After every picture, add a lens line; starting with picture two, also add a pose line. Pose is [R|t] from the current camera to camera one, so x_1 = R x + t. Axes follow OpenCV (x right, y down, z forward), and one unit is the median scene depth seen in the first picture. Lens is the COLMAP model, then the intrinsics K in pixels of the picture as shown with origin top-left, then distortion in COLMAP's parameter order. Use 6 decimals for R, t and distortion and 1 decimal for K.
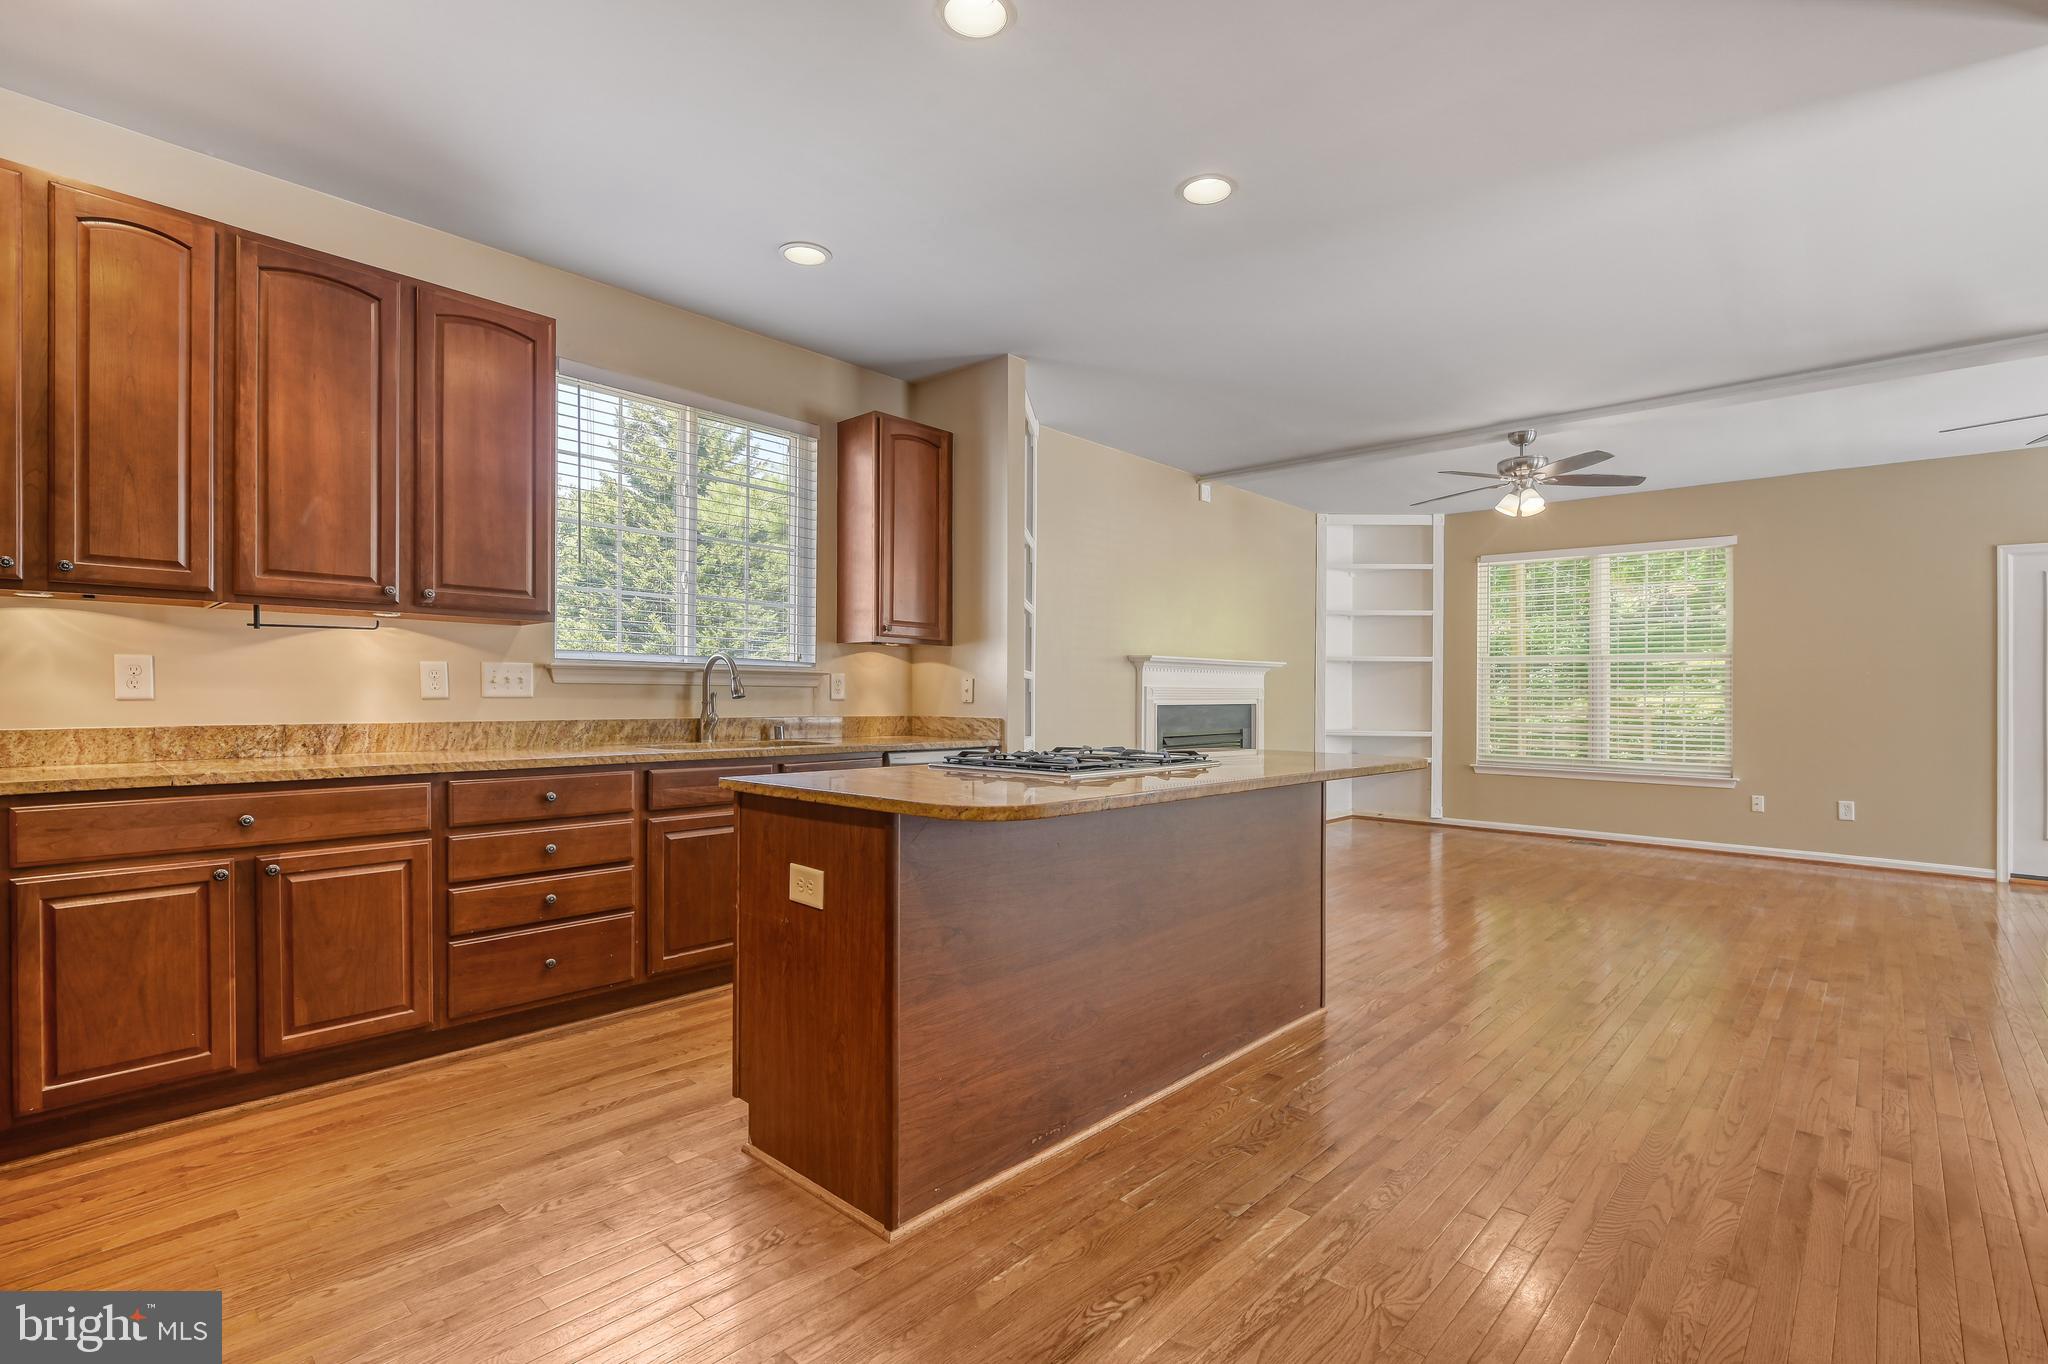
lens RADIAL K [[936.4, 0, 1029.2], [0, 936.4, 687.0], [0, 0, 1]] dist [-0.011041, -0.002056]
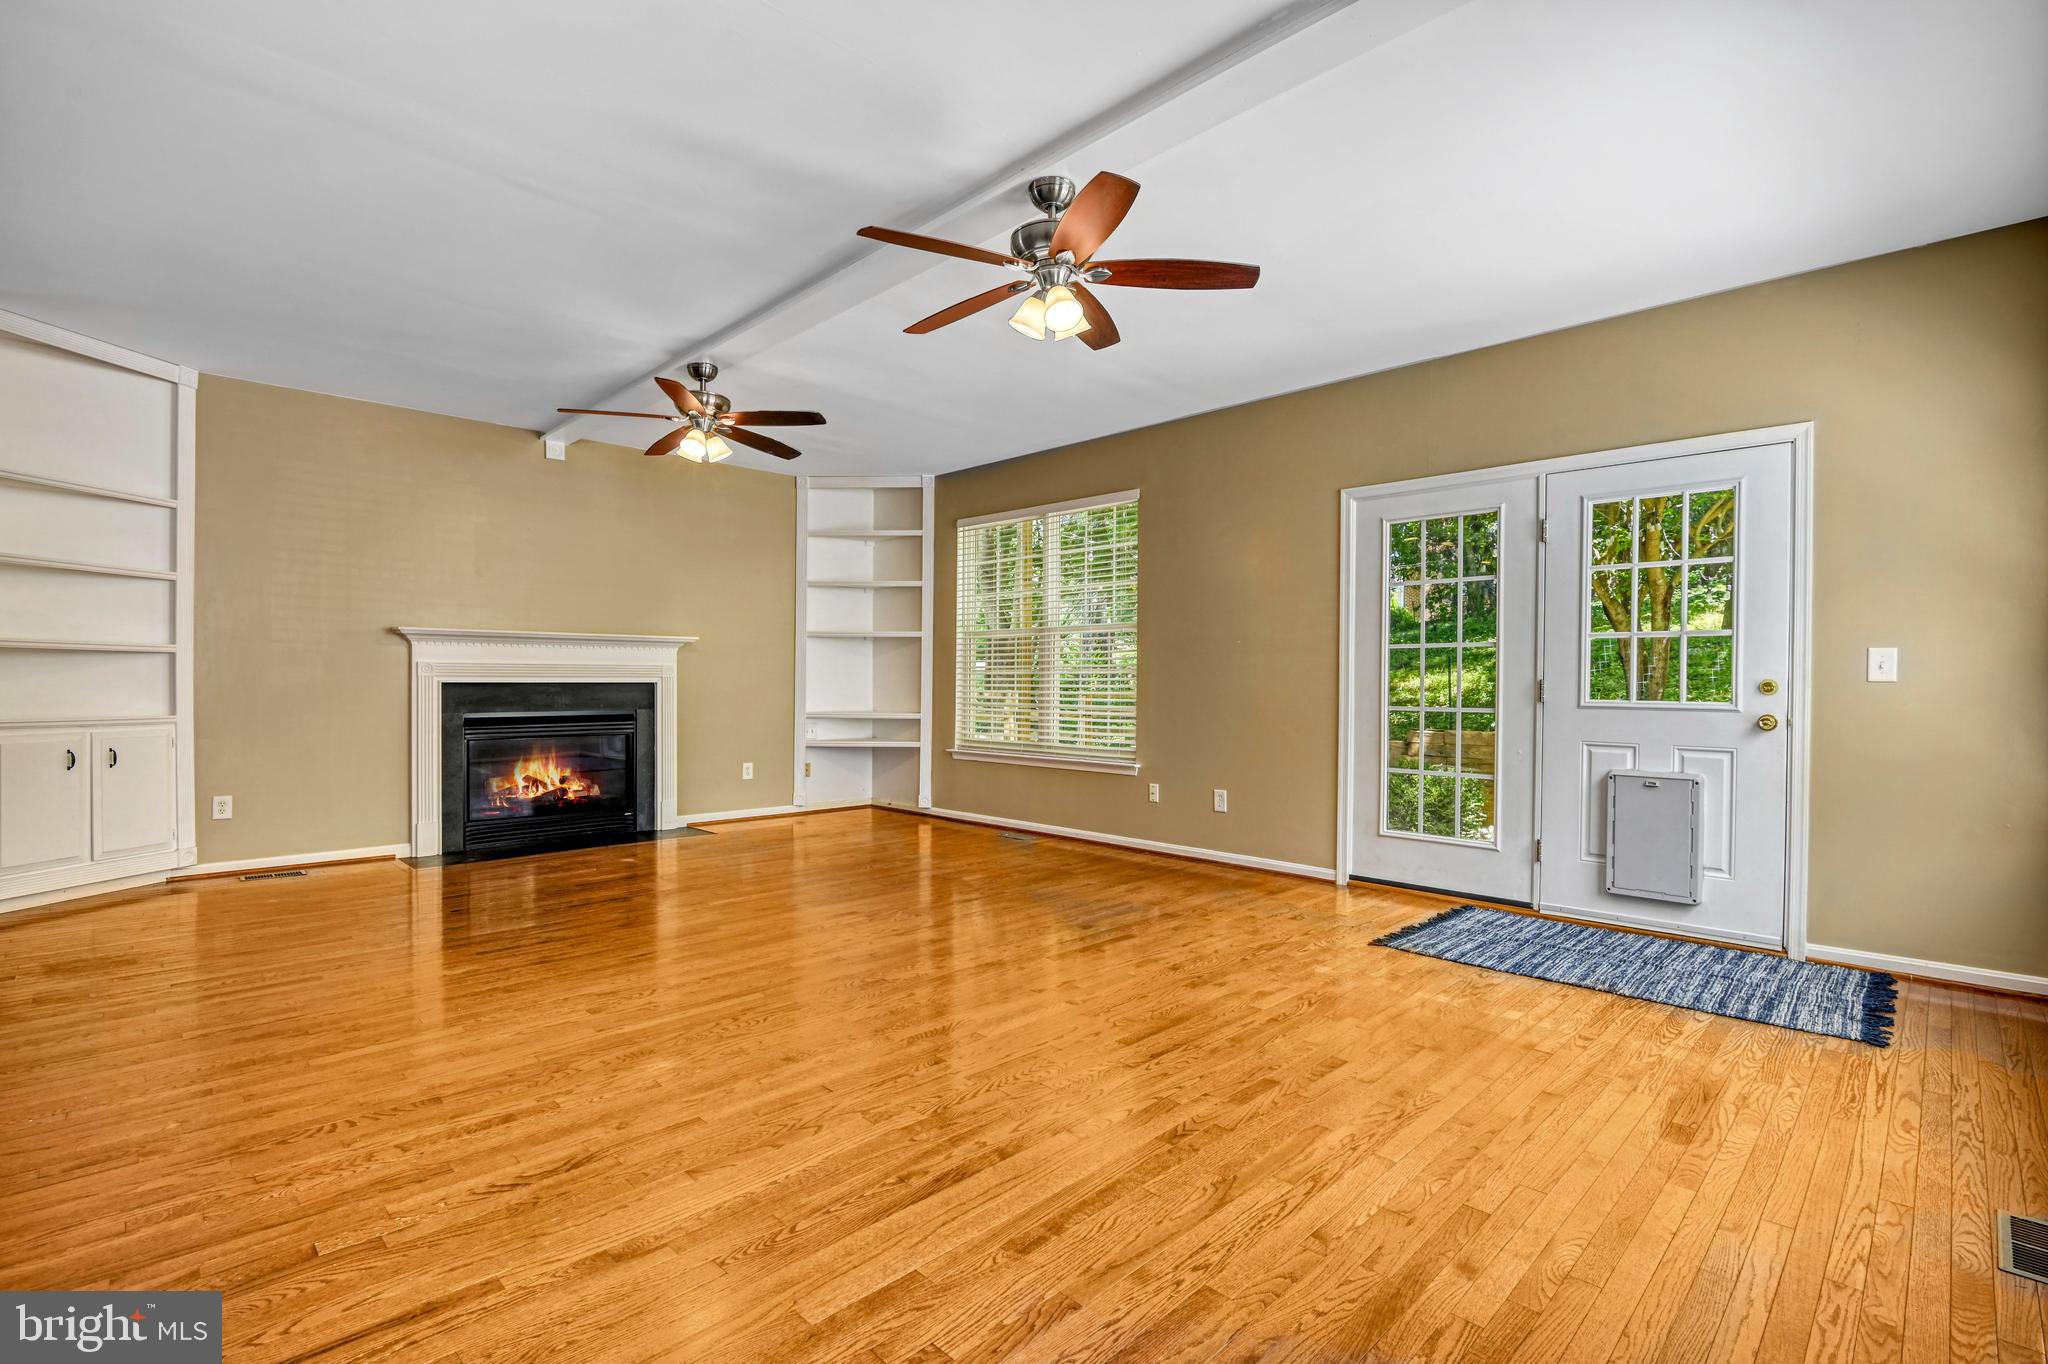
lens RADIAL K [[936.4, 0, 1030.2], [0, 936.4, 683.1], [0, 0, 1]] dist [-0.011041, -0.002056]
pose [[0.999407, -0.005928, -0.033919, 0.571562], [0.006229, 0.999942, 0.008763, 0.011175], [0.033865, -0.008969, 0.999386, 0.090542]]
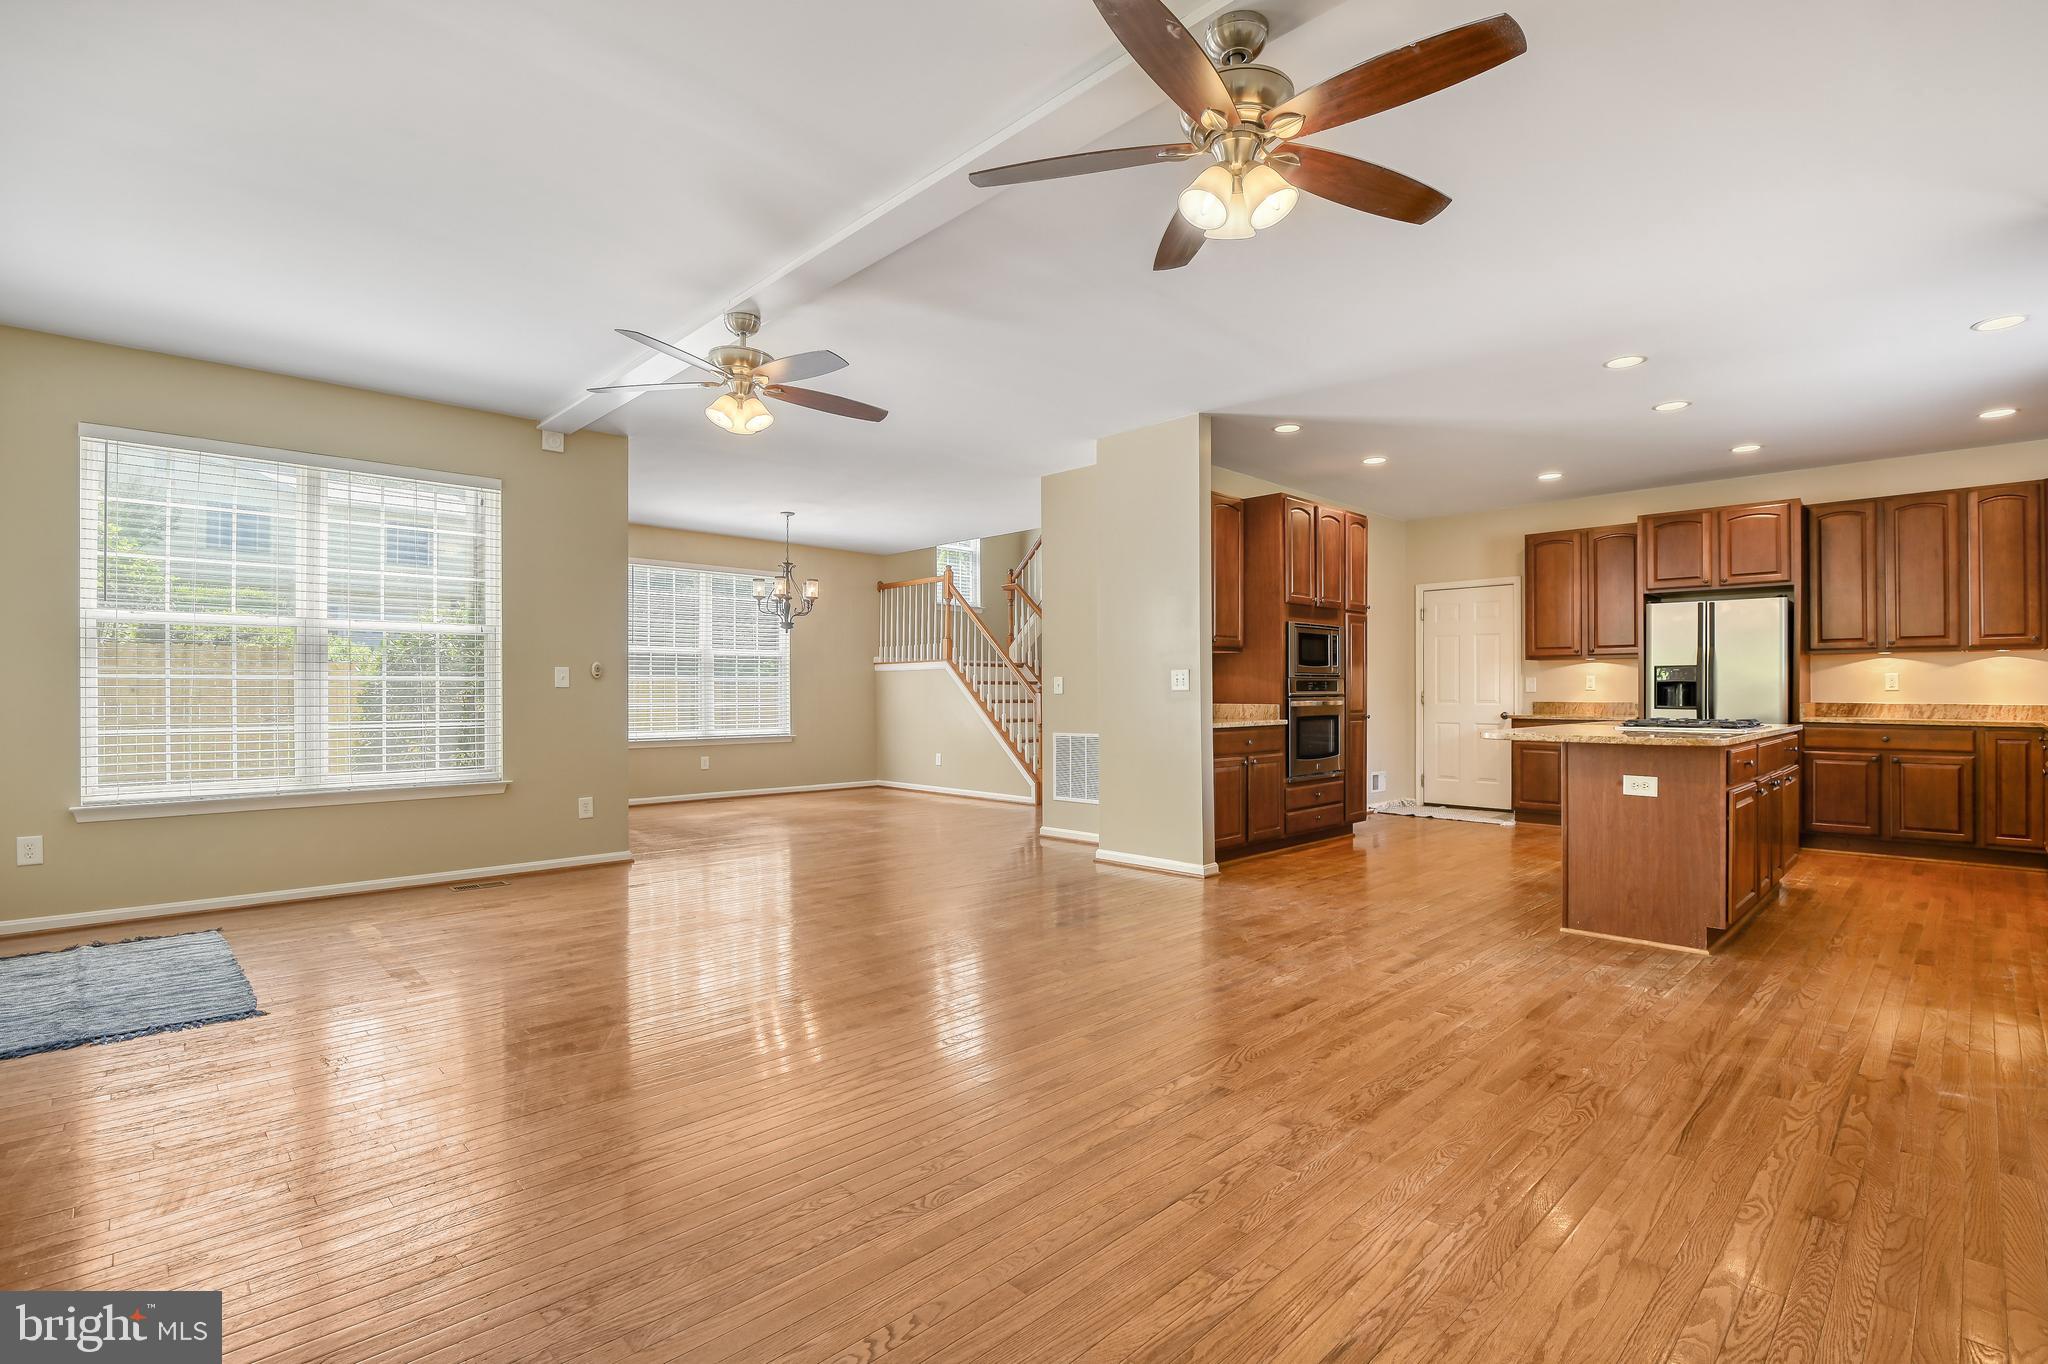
lens RADIAL K [[936.4, 0, 1013.0], [0, 936.4, 696.8], [0, 0, 1]] dist [-0.011041, -0.002056]
pose [[-0.997415, -0.012492, 0.070761, 0.393175], [-0.012879, 0.999904, -0.005026, 0.016422], [-0.070691, -0.005925, -0.997481, 0.933487]]
